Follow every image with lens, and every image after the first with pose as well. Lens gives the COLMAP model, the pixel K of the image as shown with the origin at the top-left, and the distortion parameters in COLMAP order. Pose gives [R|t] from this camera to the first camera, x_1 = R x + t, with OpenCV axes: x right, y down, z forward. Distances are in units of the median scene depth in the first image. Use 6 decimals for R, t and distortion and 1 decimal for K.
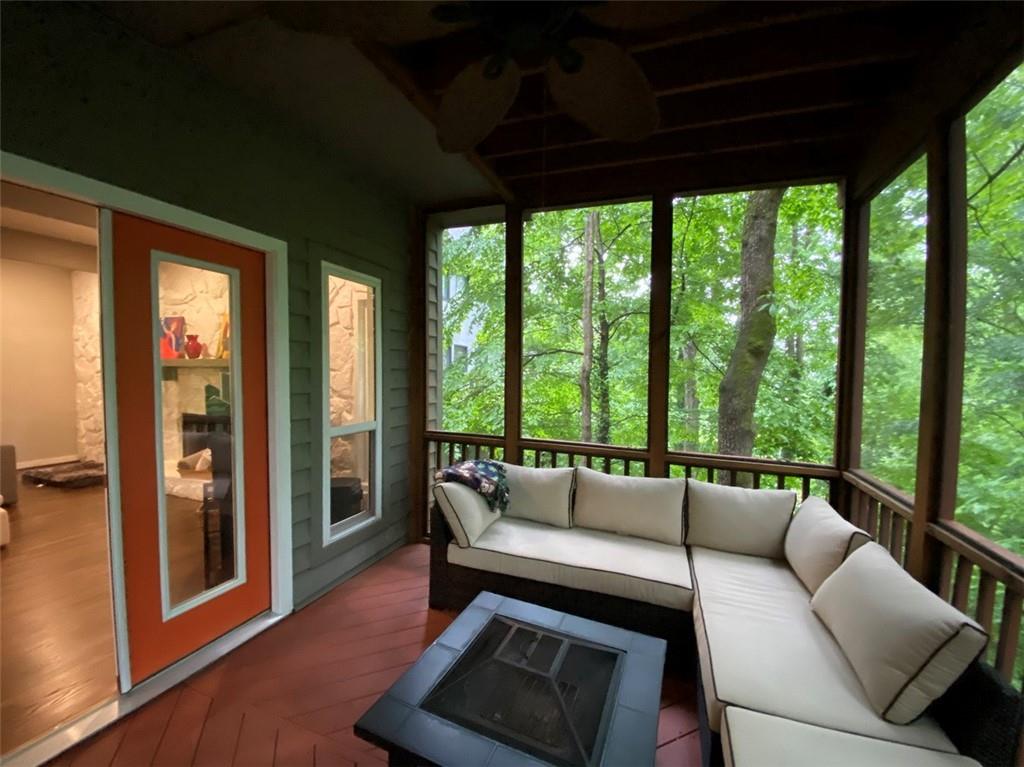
lens RADIAL K [[412.6, 0, 510.0], [0, 412.6, 388.8], [0, 0, 1]] dist [0.031335, -0.023530]
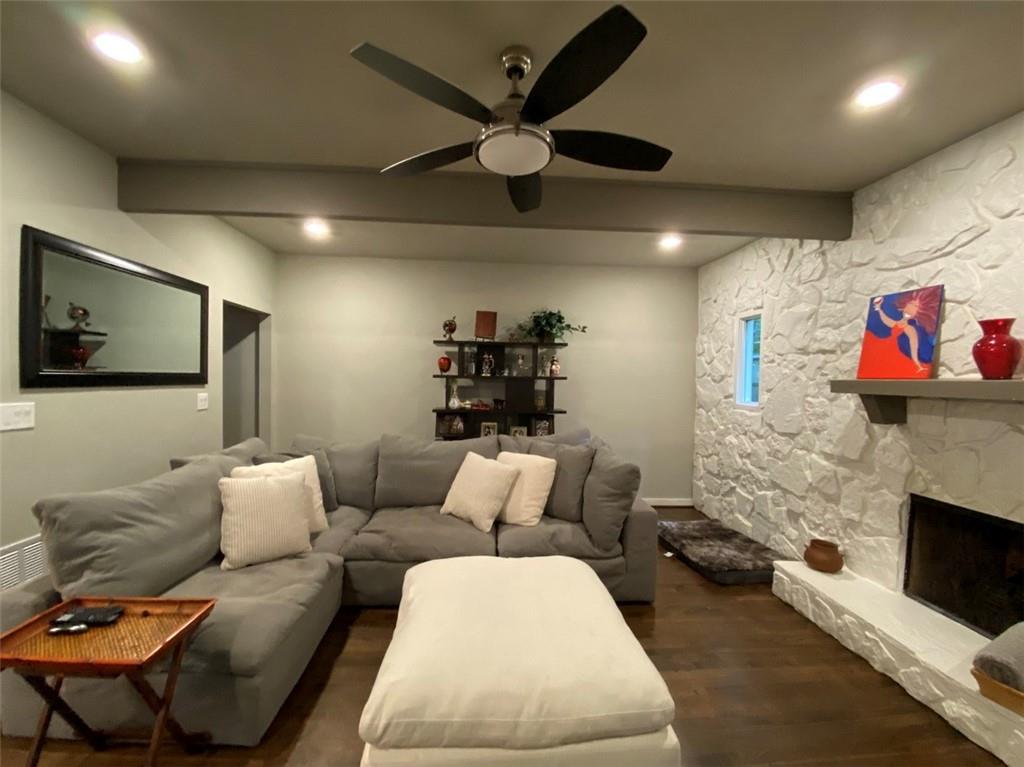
lens RADIAL K [[412.6, 0, 510.0], [0, 412.6, 388.8], [0, 0, 1]] dist [0.031335, -0.023530]
pose [[0.436736, 0.021094, -0.899343, -0.573728], [-0.057424, 0.998340, -0.004470, -0.032473], [0.897755, 0.053596, 0.437222, 0.389118]]
